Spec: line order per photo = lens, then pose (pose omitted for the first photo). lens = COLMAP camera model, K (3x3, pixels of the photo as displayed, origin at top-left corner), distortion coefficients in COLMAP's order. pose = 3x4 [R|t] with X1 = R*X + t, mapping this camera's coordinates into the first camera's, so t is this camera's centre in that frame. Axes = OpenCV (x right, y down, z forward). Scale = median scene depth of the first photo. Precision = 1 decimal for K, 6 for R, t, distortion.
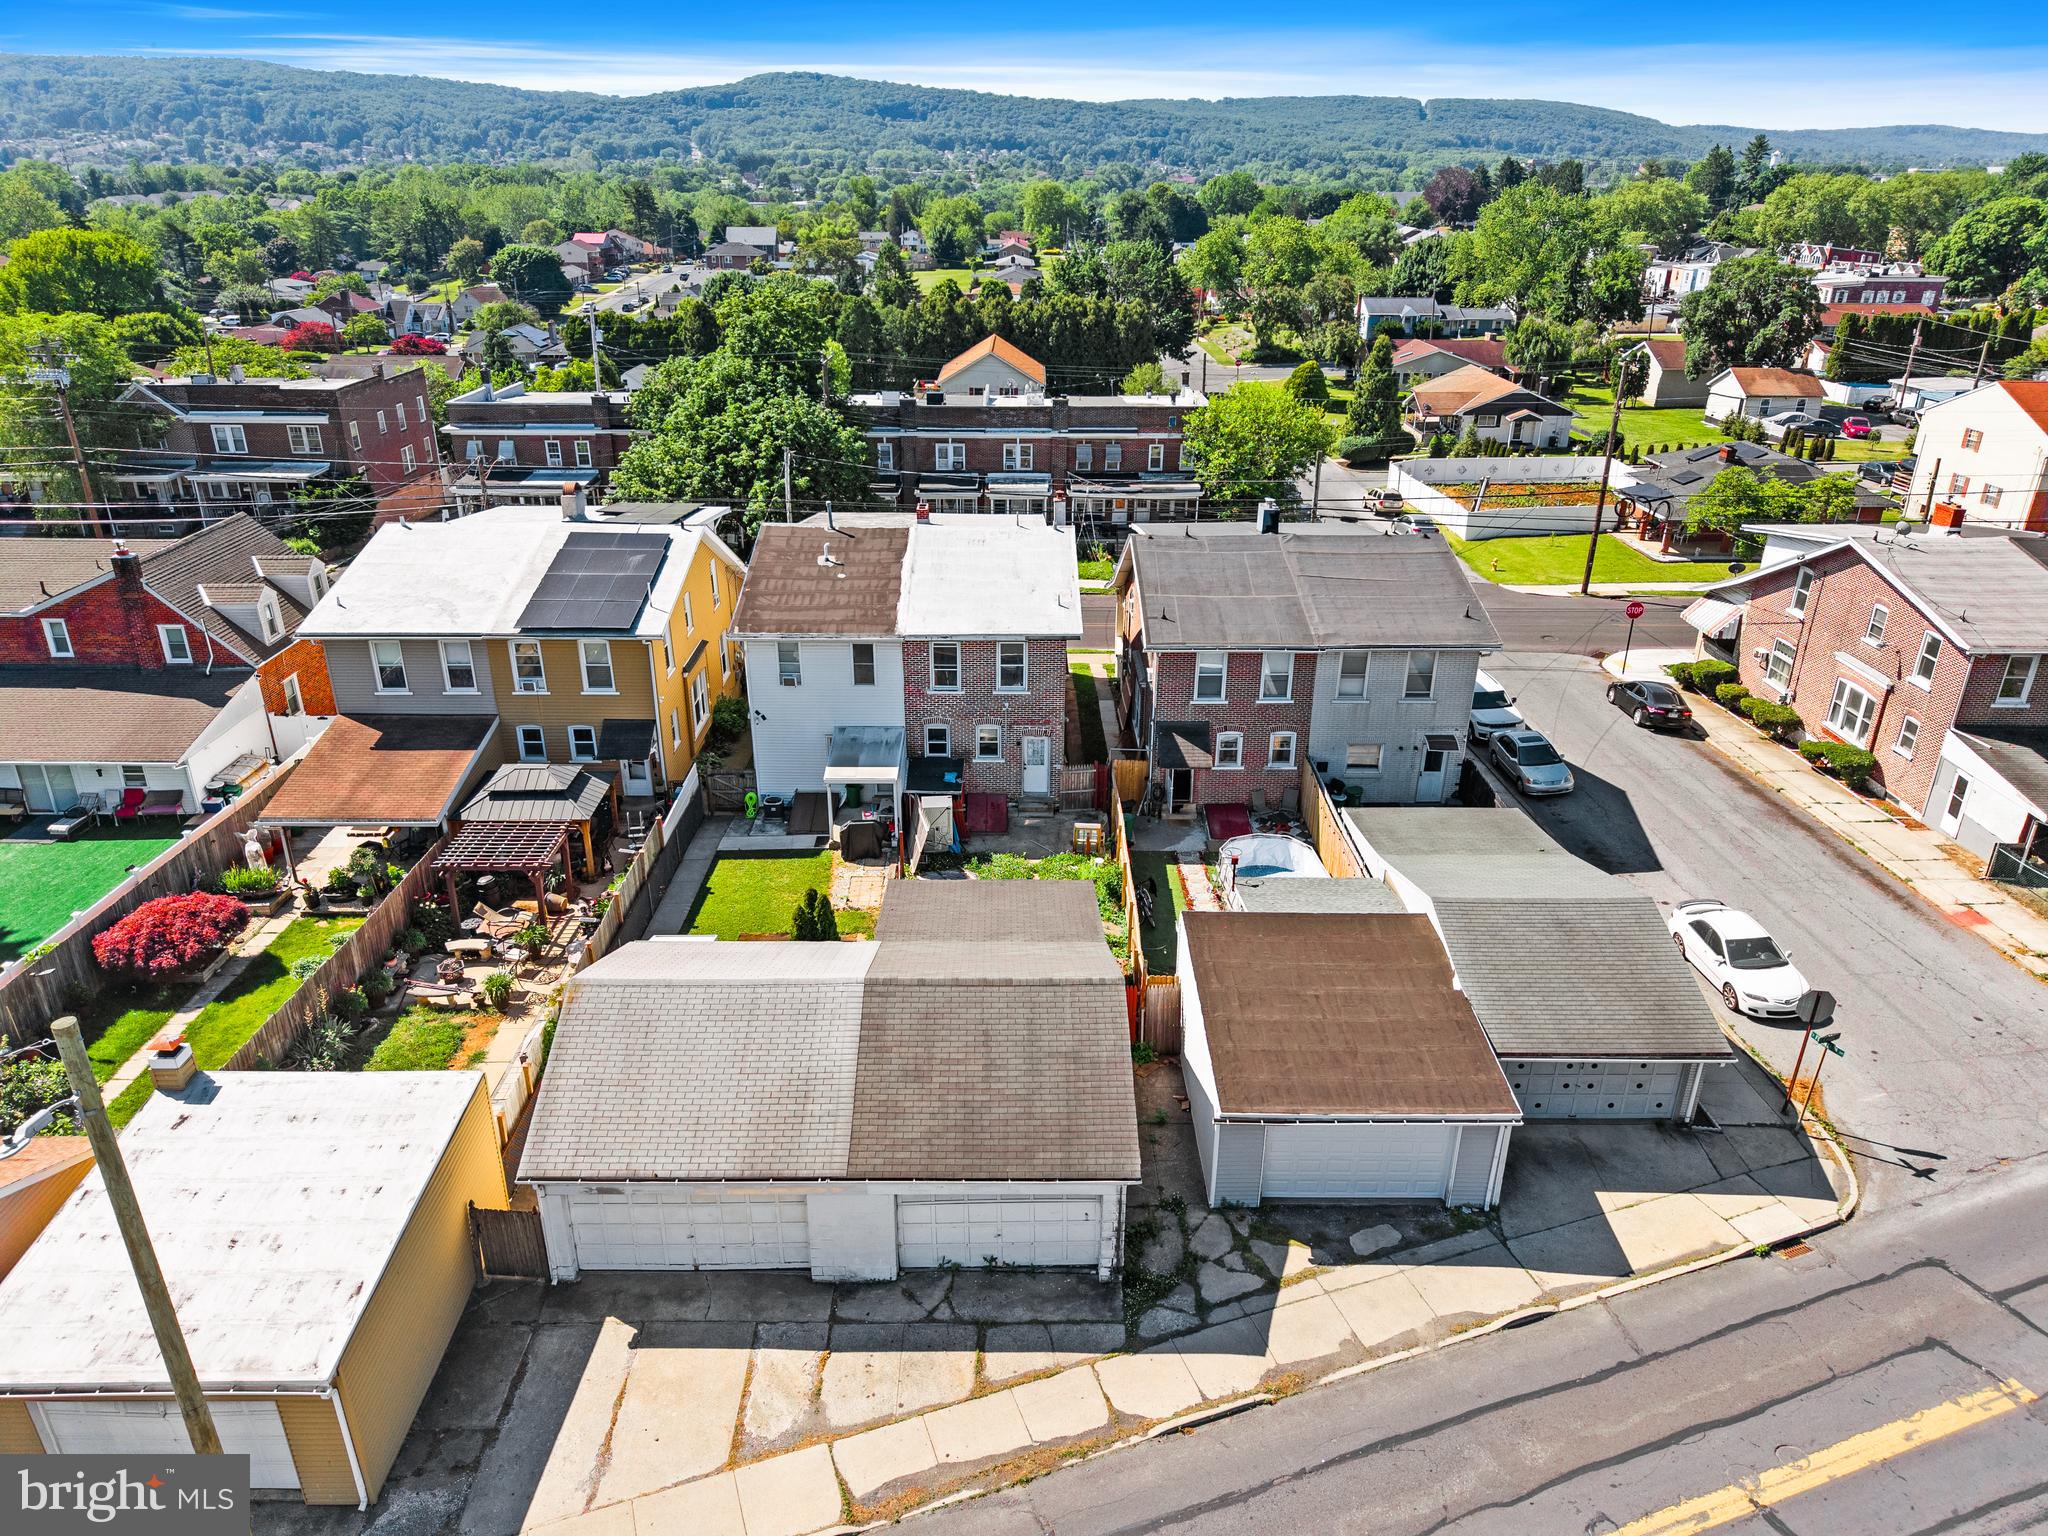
lens RADIAL K [[1369.8, 0, 1024.0], [0, 1369.8, 768.0], [0, 0, 1]] dist [0.072189, -0.095523]
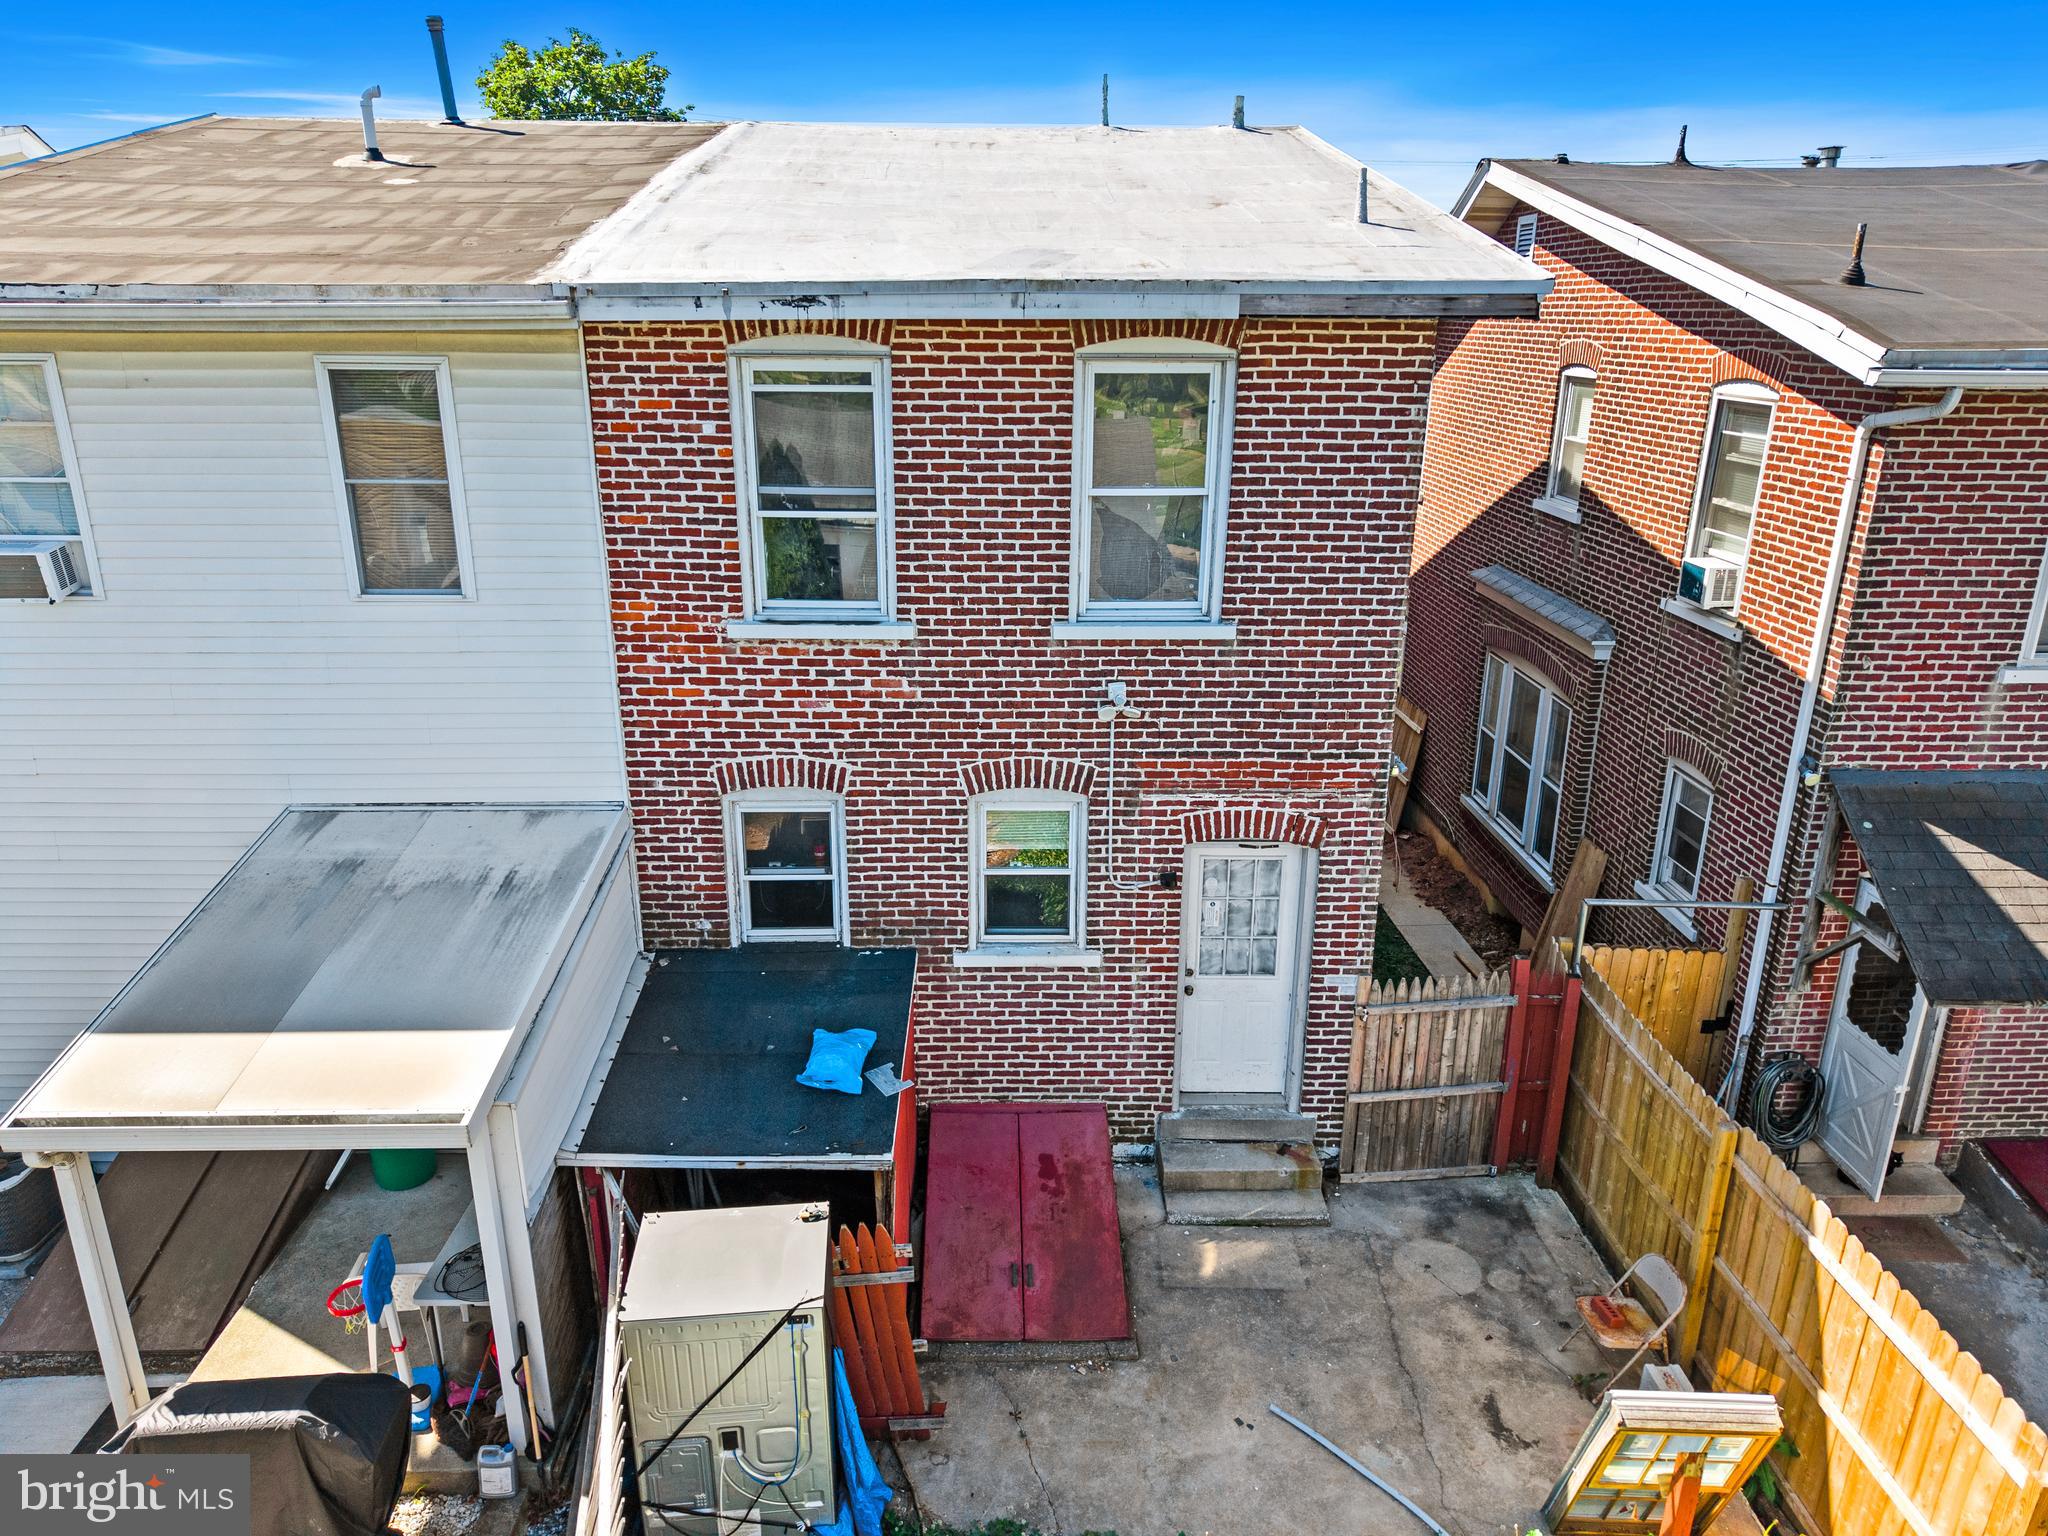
lens RADIAL K [[1369.8, 0, 1024.0], [0, 1369.8, 768.0], [0, 0, 1]] dist [0.072189, -0.095523]
pose [[0.999845, -0.005610, 0.016690, -0.030527], [0.006913, 0.996846, -0.079057, -0.018715], [-0.016194, 0.079160, 0.996730, 0.800046]]
